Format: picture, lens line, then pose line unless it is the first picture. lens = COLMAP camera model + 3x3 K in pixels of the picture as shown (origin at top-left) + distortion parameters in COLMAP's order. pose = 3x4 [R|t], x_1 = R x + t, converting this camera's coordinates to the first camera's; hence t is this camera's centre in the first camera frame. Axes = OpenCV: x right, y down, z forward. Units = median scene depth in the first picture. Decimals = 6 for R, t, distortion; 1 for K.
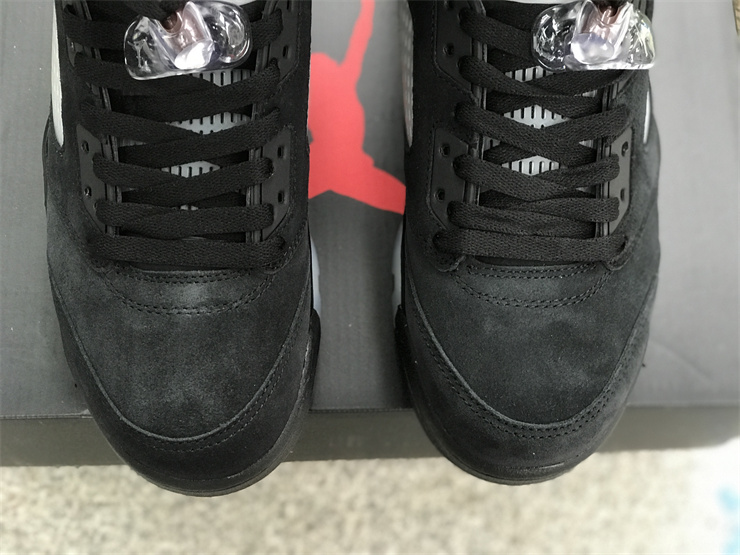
lens RADIAL K [[1222.6, 0, 370.0], [0, 1222.6, 277.5], [0, 0, 1]] dist [-0.000850, 1.104102]
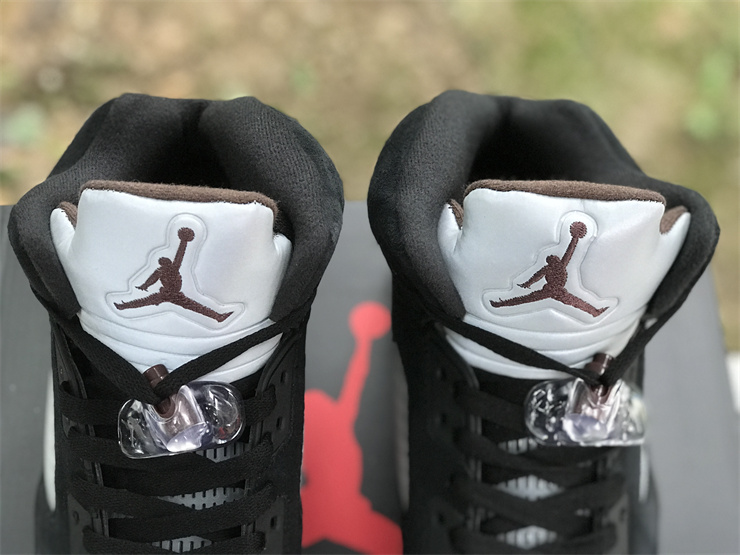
lens RADIAL K [[1222.6, 0, 370.0], [0, 1222.6, 277.5], [0, 0, 1]] dist [-0.000850, 1.104102]
pose [[0.999974, -0.005824, -0.004277, 0.010456], [0.005340, 0.994397, -0.105580, -0.197395], [0.004868, 0.105554, 0.994402, -0.006019]]
